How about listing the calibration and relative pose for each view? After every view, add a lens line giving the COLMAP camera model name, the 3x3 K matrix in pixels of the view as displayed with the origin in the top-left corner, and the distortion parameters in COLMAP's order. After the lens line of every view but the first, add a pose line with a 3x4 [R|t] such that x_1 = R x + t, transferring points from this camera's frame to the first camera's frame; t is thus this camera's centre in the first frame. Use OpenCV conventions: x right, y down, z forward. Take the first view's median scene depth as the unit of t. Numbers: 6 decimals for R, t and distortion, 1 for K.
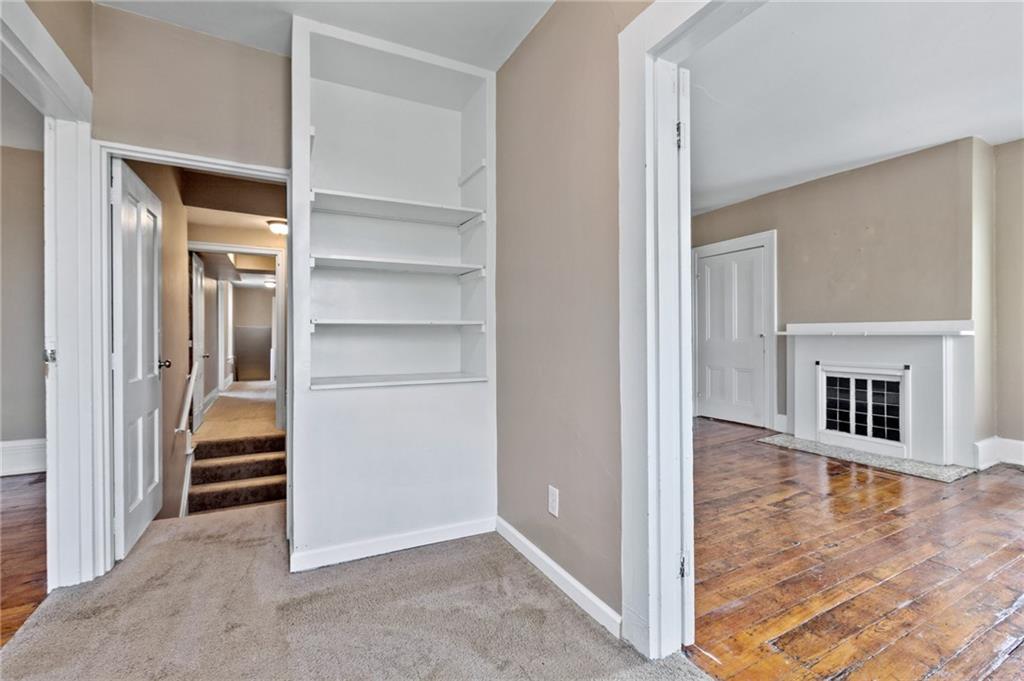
lens RADIAL K [[451.9, 0, 511.6], [0, 451.9, 339.1], [0, 0, 1]] dist [-0.011040, 0.000363]
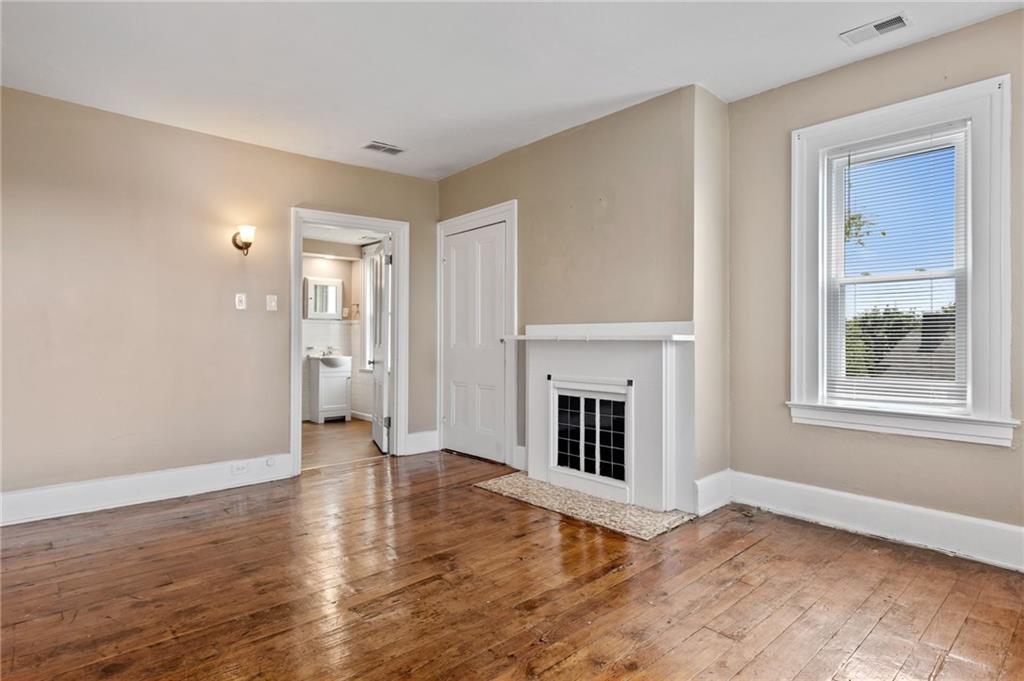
lens RADIAL K [[552.2, 0, 514.0], [0, 552.2, 339.7], [0, 0, 1]] dist [-0.000016, -0.000014]
pose [[0.964049, 0.008577, 0.265585, 0.404142], [-0.005693, 0.999916, -0.011627, 0.001827], [-0.265663, 0.009697, 0.964017, 0.136387]]
